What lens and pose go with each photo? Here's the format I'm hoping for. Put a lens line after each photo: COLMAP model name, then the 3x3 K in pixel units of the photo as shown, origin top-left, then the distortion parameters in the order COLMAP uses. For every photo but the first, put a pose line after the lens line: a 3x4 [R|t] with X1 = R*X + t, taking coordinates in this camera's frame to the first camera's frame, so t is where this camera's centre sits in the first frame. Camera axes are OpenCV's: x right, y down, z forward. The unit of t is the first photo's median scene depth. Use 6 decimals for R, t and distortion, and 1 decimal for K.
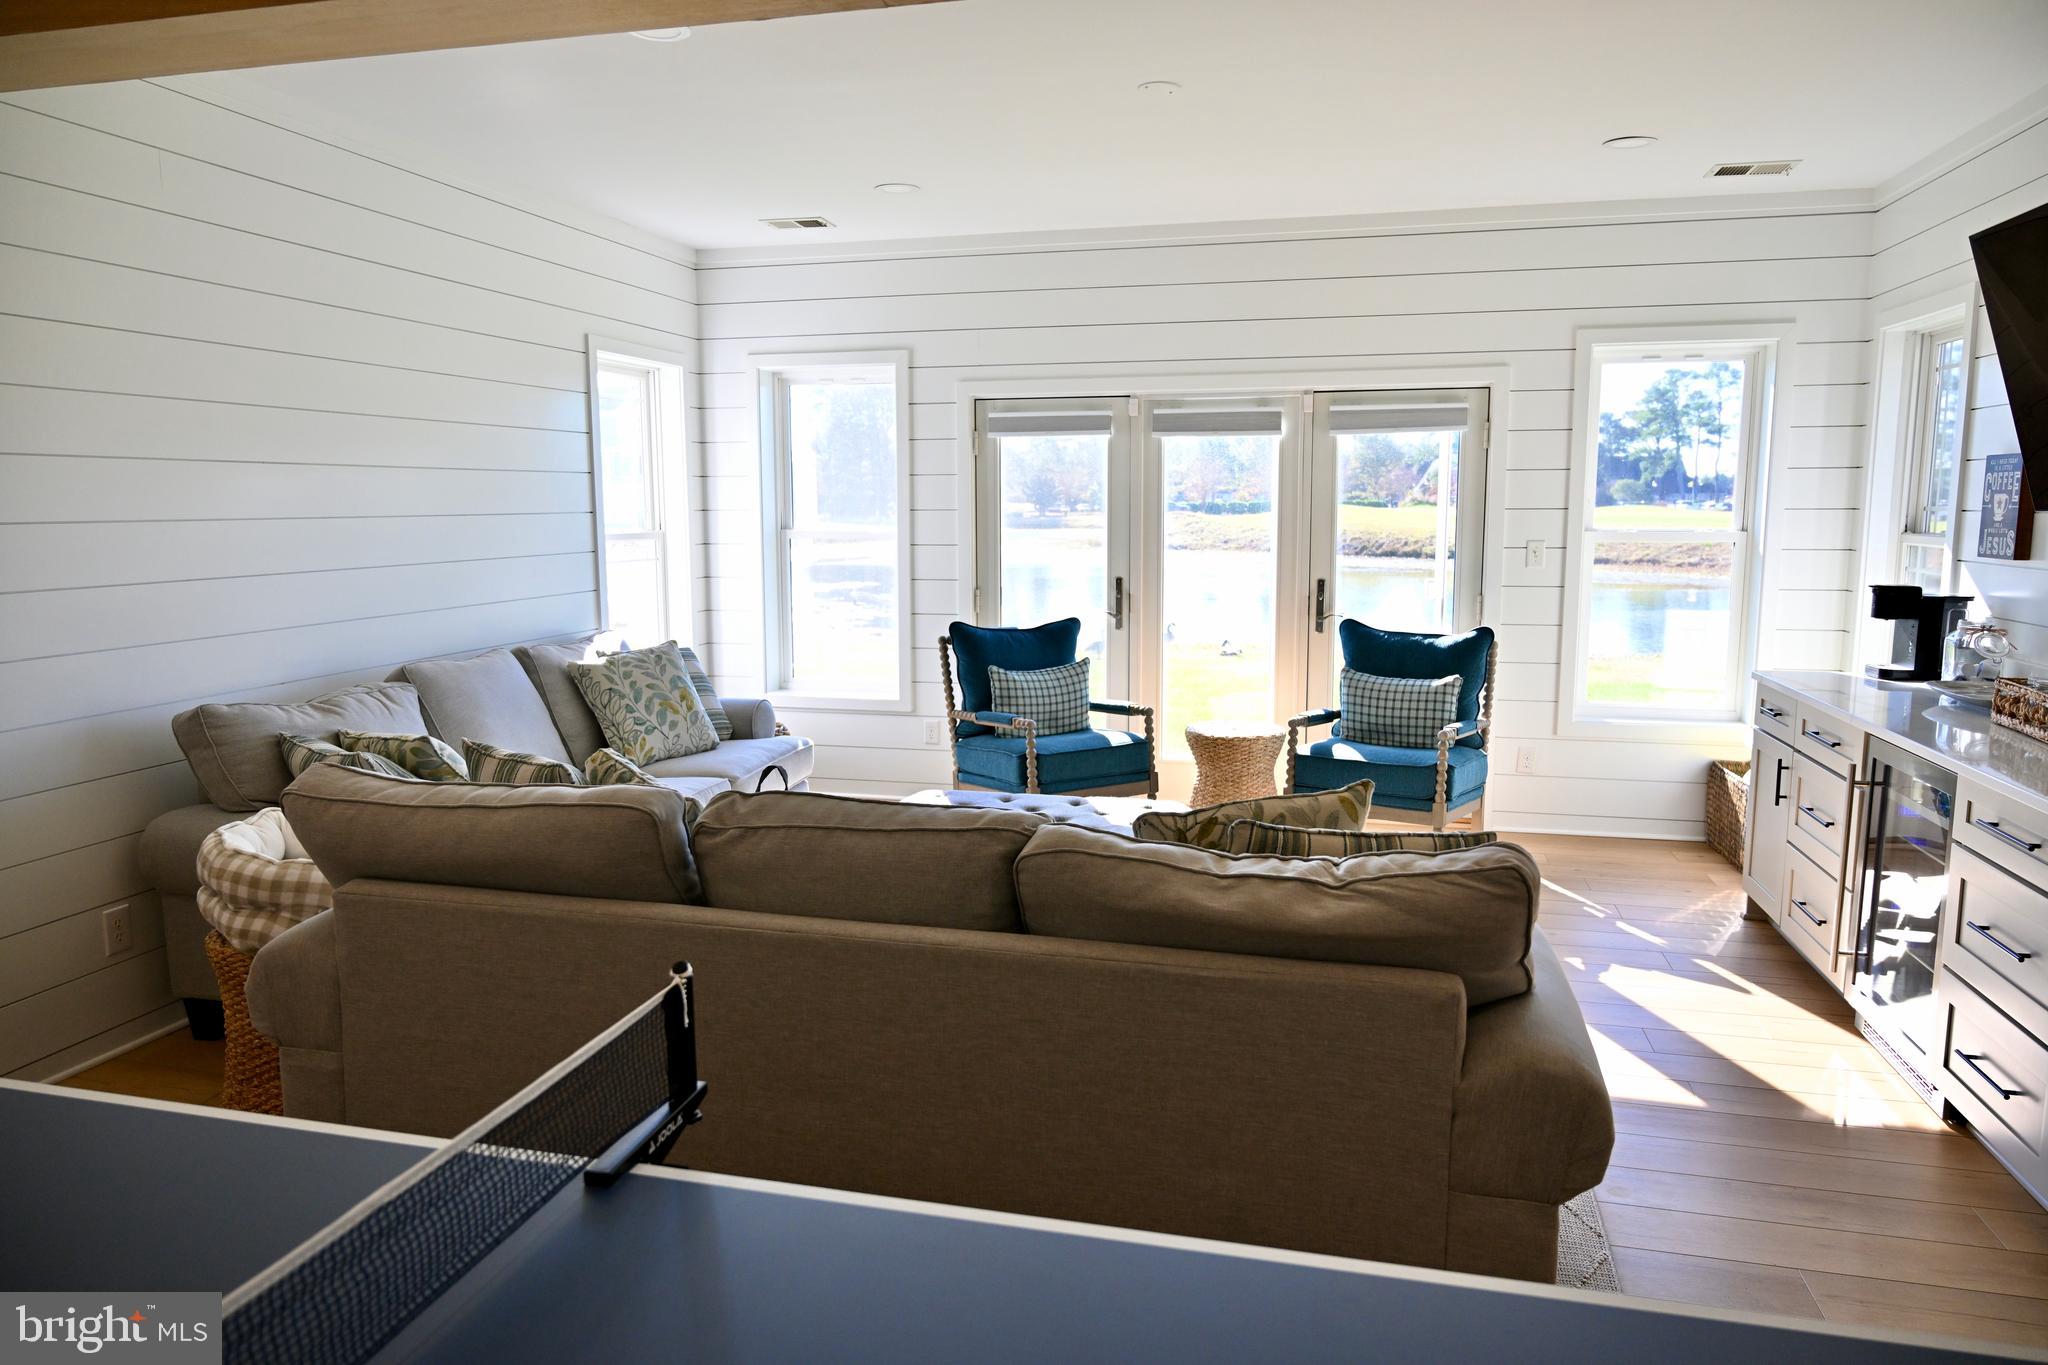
lens RADIAL K [[1355.9, 0, 1023.6], [0, 1355.9, 687.3], [0, 0, 1]] dist [-0.007581, 0.001128]
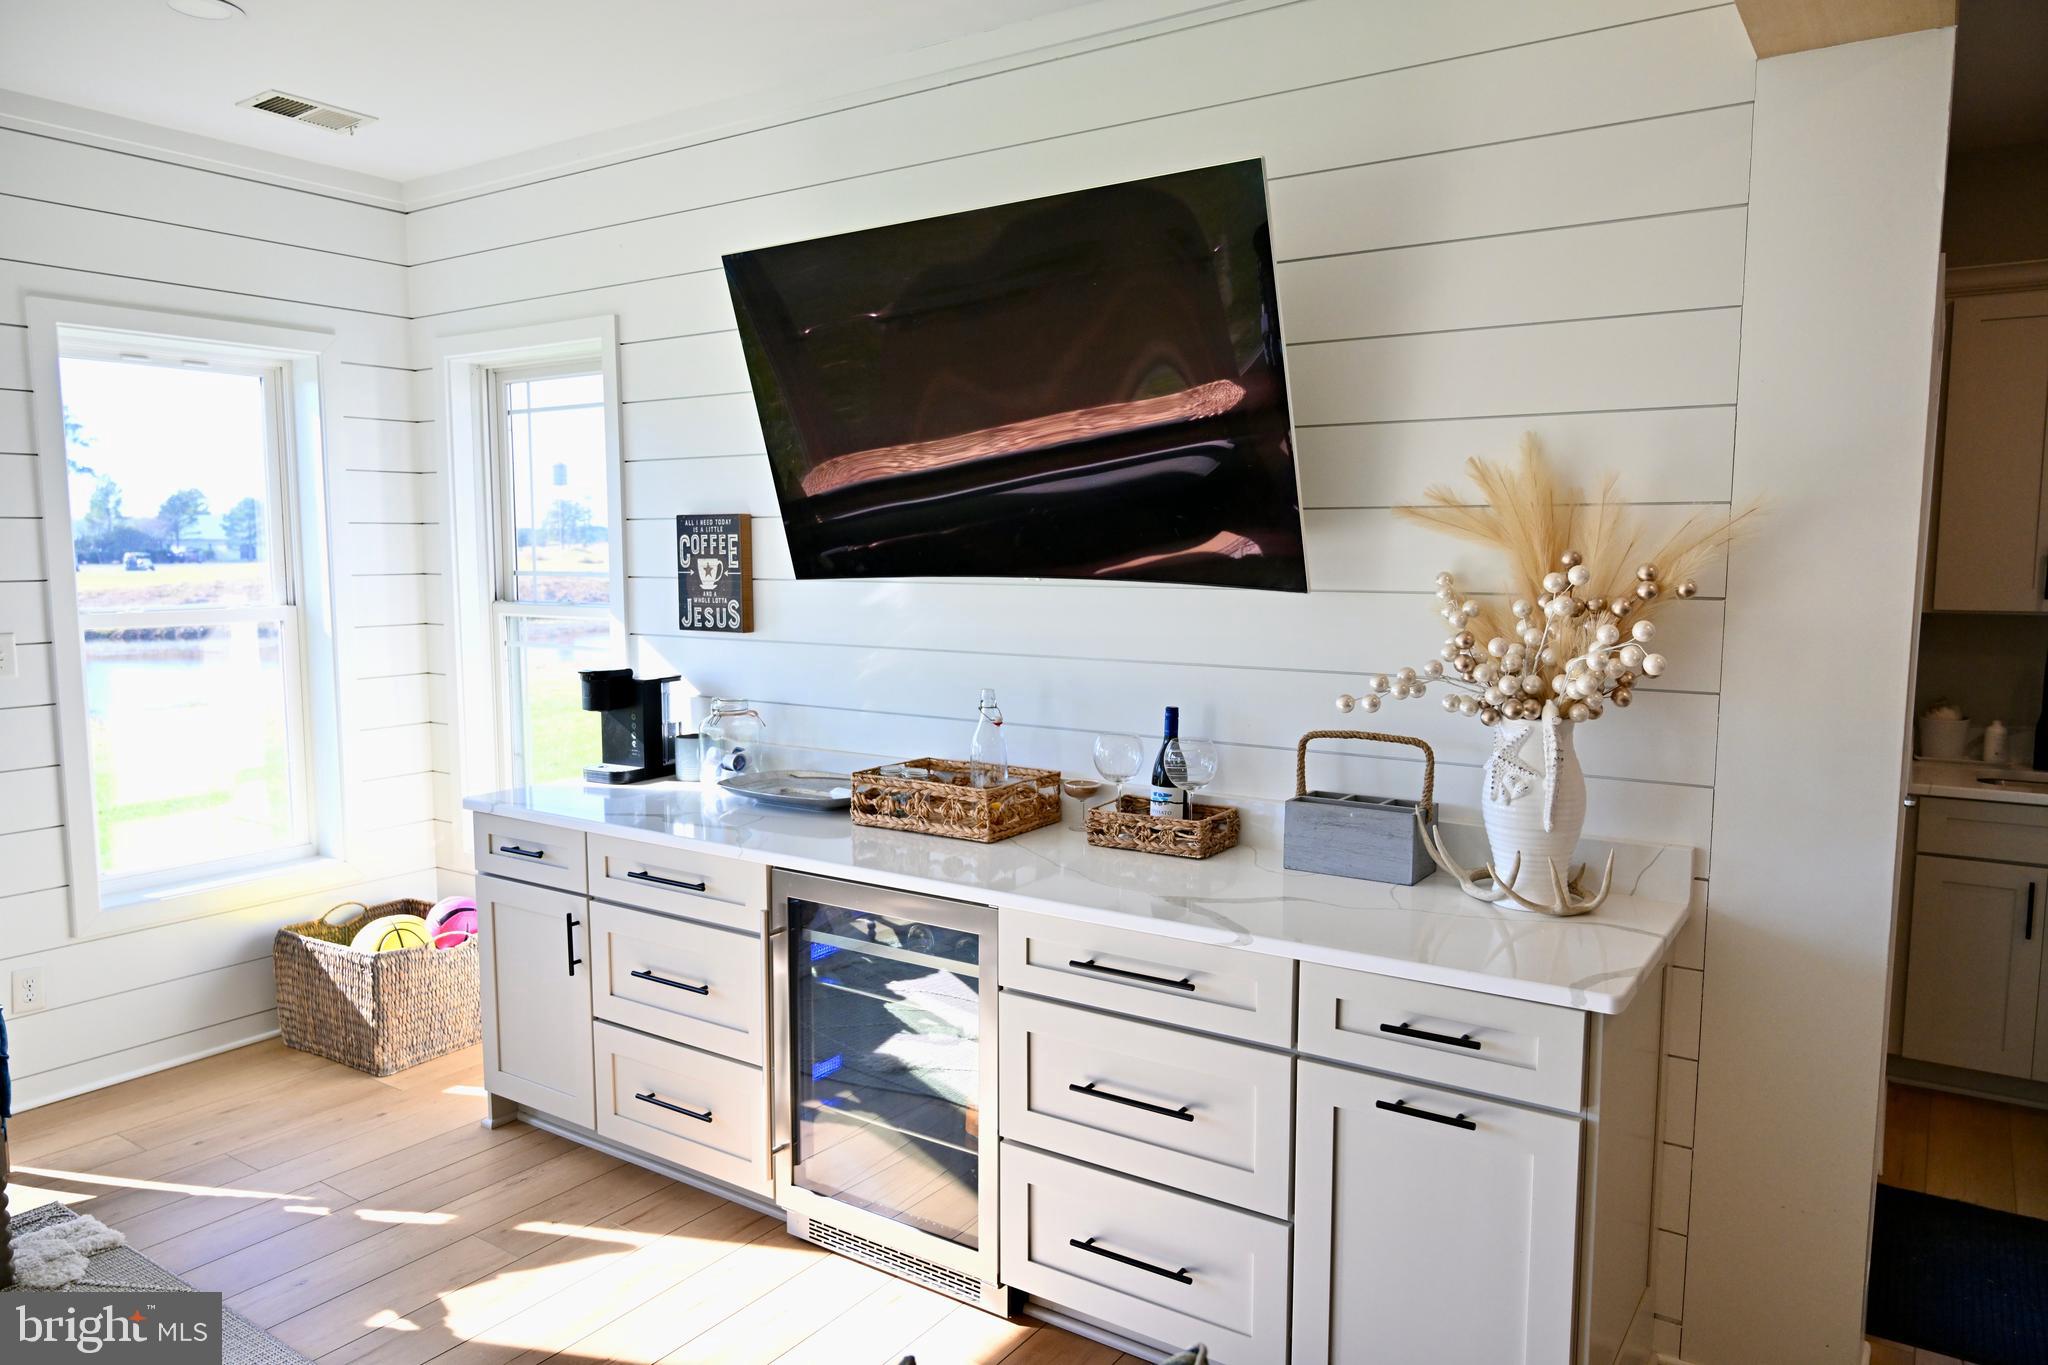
lens RADIAL K [[1355.9, 0, 1023.6], [0, 1355.9, 687.3], [0, 0, 1]] dist [-0.007581, 0.001128]
pose [[0.351596, -0.091571, 0.931662, -0.034261], [0.127769, 0.990586, 0.049144, -0.071948], [-0.927392, 0.101758, 0.359986, 0.465301]]
